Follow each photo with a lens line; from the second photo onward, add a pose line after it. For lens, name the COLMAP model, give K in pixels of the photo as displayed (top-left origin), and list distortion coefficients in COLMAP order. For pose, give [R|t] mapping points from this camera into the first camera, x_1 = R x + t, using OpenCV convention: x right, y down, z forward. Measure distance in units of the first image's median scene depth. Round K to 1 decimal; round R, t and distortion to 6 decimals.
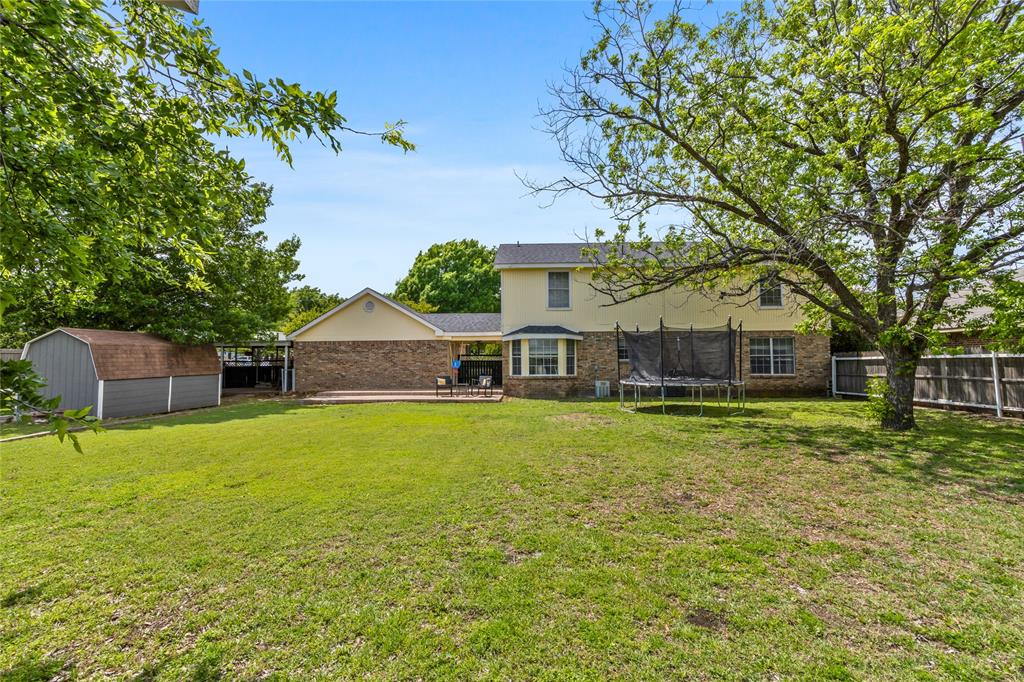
lens RADIAL K [[492.5, 0, 512.0], [0, 492.5, 341.0], [0, 0, 1]] dist [-0.000444, 0.000099]
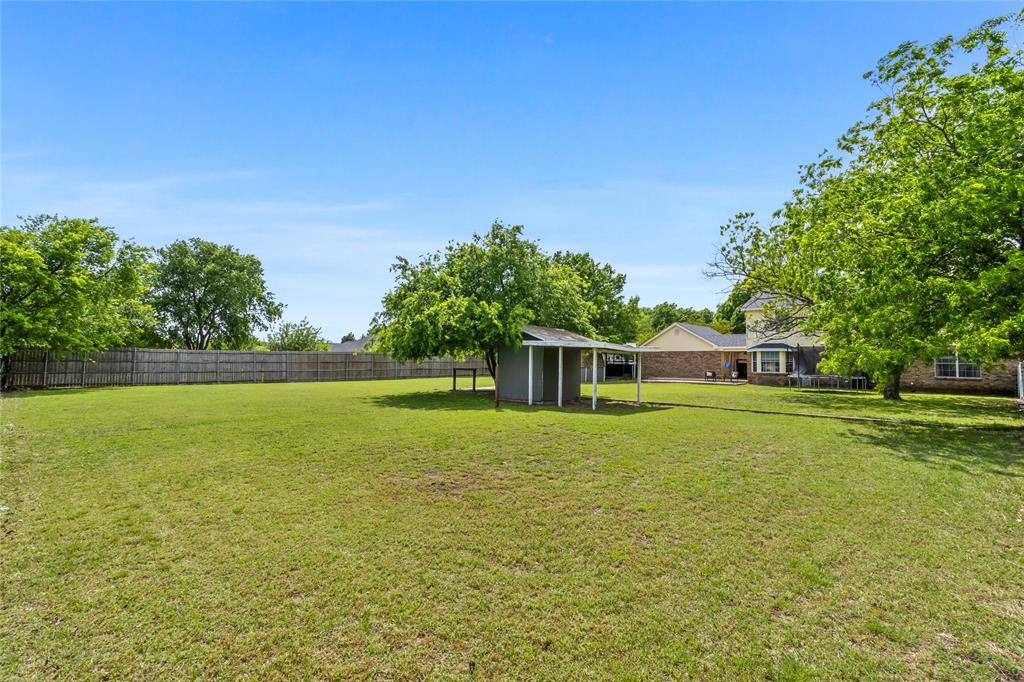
lens RADIAL K [[510.4, 0, 493.0], [0, 510.4, 344.2], [0, 0, 1]] dist [0.001584, 0.000573]
pose [[0.727725, -0.006123, -0.685841, 0.563342], [0.008293, 0.999966, -0.000128, -0.035093], [0.685819, -0.005595, 0.727751, -0.917712]]
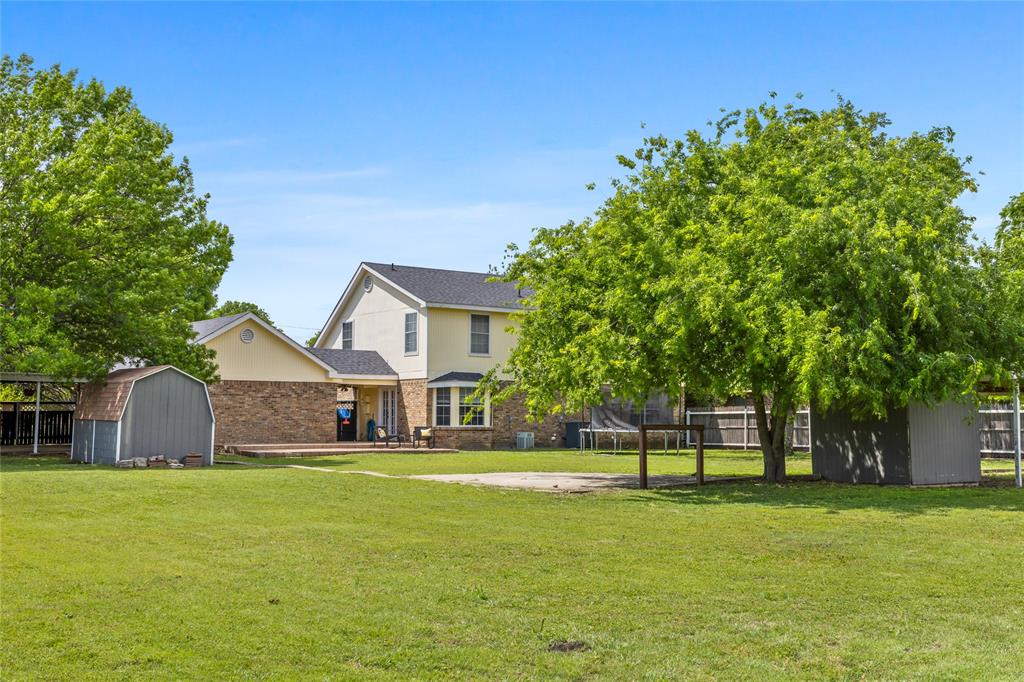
lens RADIAL K [[1183.5, 0, 511.8], [0, 1183.5, 398.4], [0, 0, 1]] dist [0.002778, 0.004192]
pose [[0.786399, 0.022610, 0.617305, -1.240422], [-0.038173, 0.999199, 0.012032, -0.012567], [-0.616538, -0.033027, 0.786632, -0.799831]]
